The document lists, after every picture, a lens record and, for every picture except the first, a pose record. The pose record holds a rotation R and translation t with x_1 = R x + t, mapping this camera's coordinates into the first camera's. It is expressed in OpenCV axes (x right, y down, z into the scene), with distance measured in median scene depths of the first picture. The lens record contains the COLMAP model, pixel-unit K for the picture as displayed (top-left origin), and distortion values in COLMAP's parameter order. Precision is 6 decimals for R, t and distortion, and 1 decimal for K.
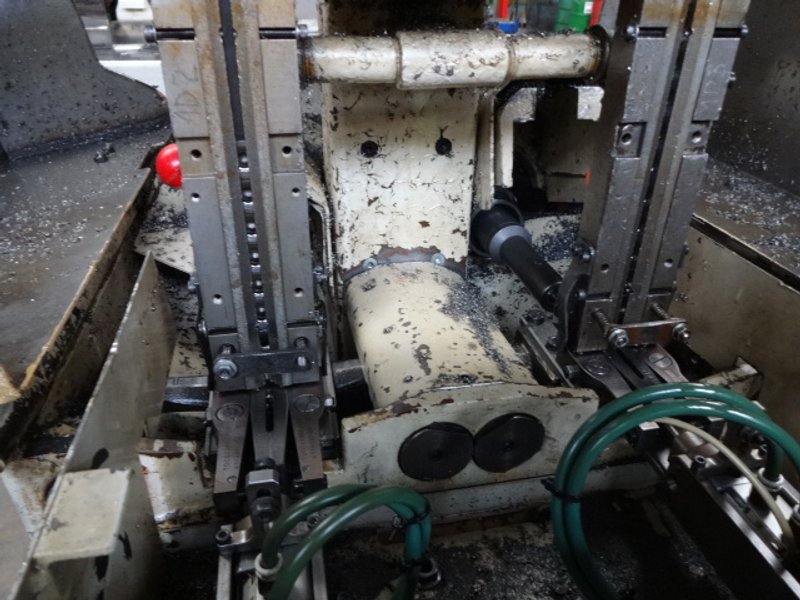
lens RADIAL K [[593.9, 0, 400.0], [0, 593.9, 300.0], [0, 0, 1]] dist [-0.013094, -0.004279]
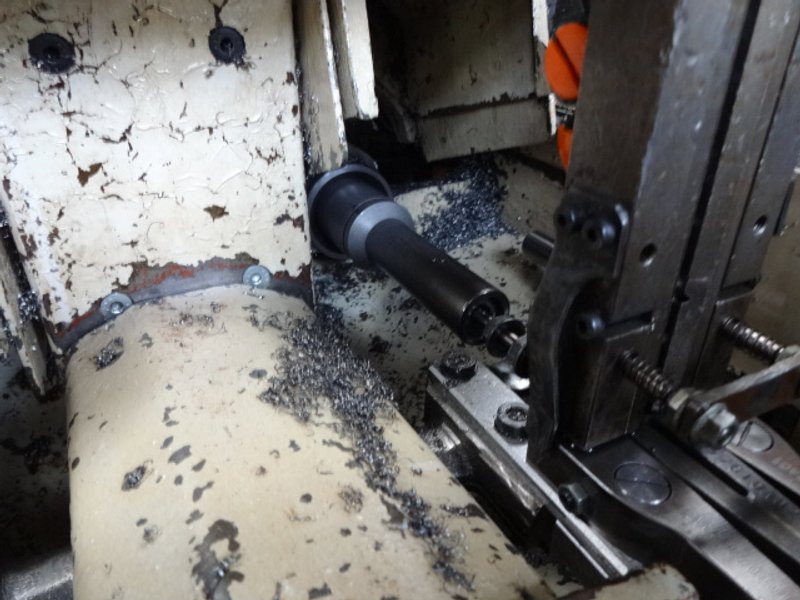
lens RADIAL K [[593.9, 0, 400.0], [0, 593.9, 300.0], [0, 0, 1]] dist [-0.013094, -0.004279]
pose [[0.961356, -0.142247, 0.235710, 0.062467], [0.142789, 0.989642, 0.014860, -0.039761], [-0.235383, 0.019372, 0.971710, 0.482222]]
